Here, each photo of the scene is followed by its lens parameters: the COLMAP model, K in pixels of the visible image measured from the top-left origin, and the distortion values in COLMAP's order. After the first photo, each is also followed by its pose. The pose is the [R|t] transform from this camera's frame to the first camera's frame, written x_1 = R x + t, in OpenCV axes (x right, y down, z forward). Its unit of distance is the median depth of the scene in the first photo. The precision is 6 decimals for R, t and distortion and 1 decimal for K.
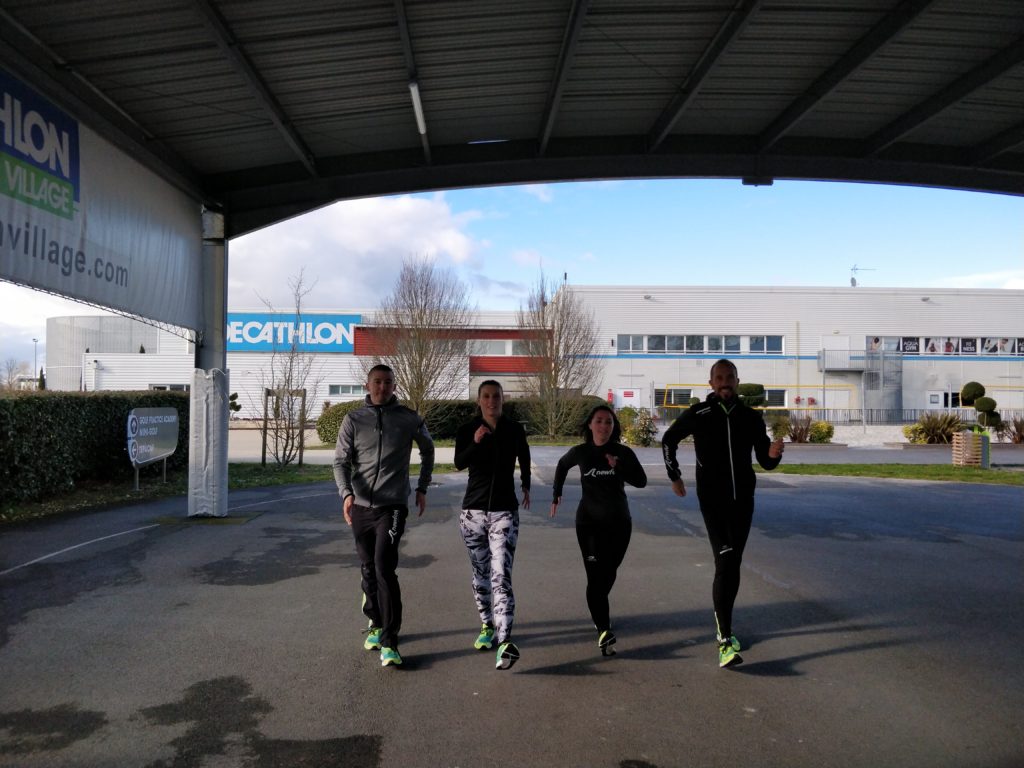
lens RADIAL K [[726.6, 0, 512.0], [0, 726.6, 384.9], [0, 0, 1]] dist [-0.001535, -0.000267]
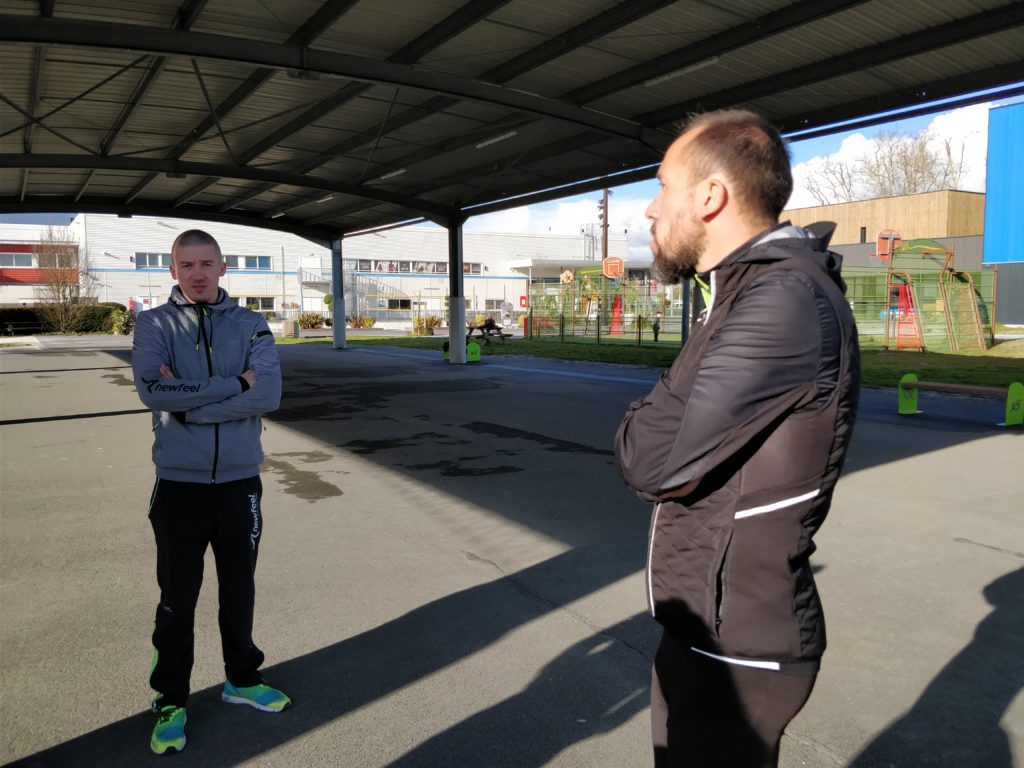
lens RADIAL K [[726.6, 0, 511.1], [0, 726.6, 384.2], [0, 0, 1]] dist [-0.001535, -0.000267]
pose [[0.841842, -0.064974, 0.535799, 0.014469], [-0.003209, 0.992107, 0.125351, -0.003631], [-0.539714, -0.107245, 0.834989, -0.363650]]
